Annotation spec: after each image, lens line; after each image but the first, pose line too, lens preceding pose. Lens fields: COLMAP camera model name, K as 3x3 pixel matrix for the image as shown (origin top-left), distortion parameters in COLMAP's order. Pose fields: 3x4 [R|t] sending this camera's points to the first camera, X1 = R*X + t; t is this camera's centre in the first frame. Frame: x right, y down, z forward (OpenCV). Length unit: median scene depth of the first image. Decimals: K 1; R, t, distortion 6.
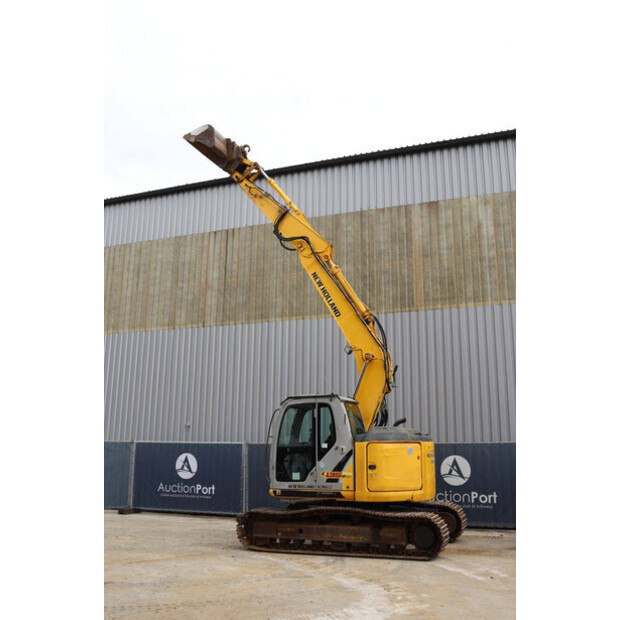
lens RADIAL K [[599.9, 0, 310.0], [0, 599.9, 310.0], [0, 0, 1]] dist [-0.089599, 0.130902]
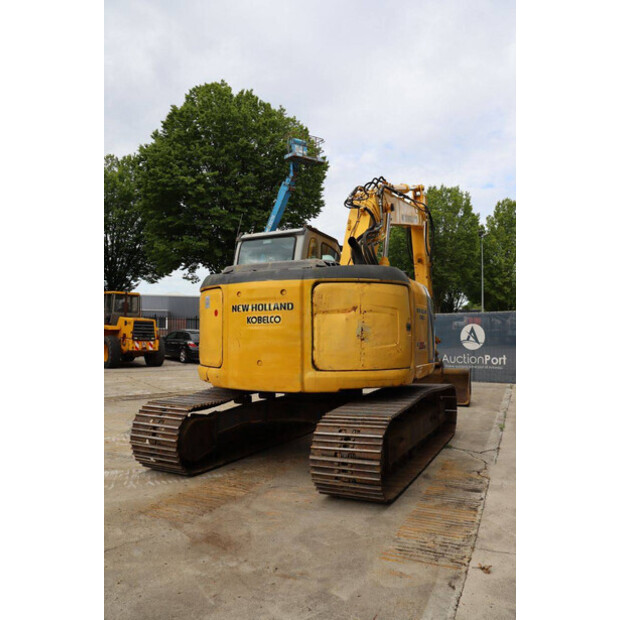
lens RADIAL K [[507.2, 0, 310.0], [0, 507.2, 310.0], [0, 0, 1]] dist [-0.169347, 0.153860]
pose [[-0.050703, -0.045508, -0.997676, 0.541450], [0.223970, 0.972999, -0.055765, 0.238157], [0.973276, -0.226277, -0.039142, 0.903298]]
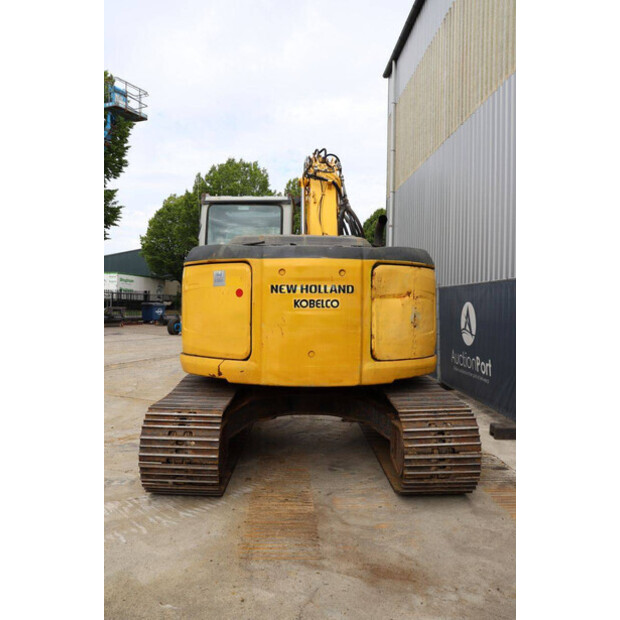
lens RADIAL K [[507.2, 0, 310.0], [0, 507.2, 310.0], [0, 0, 1]] dist [-0.169347, 0.153860]
pose [[0.402981, 0.013292, -0.915112, 0.462555], [0.189649, 0.976978, 0.097705, 0.189327], [0.895343, -0.212924, 0.391182, 0.726761]]
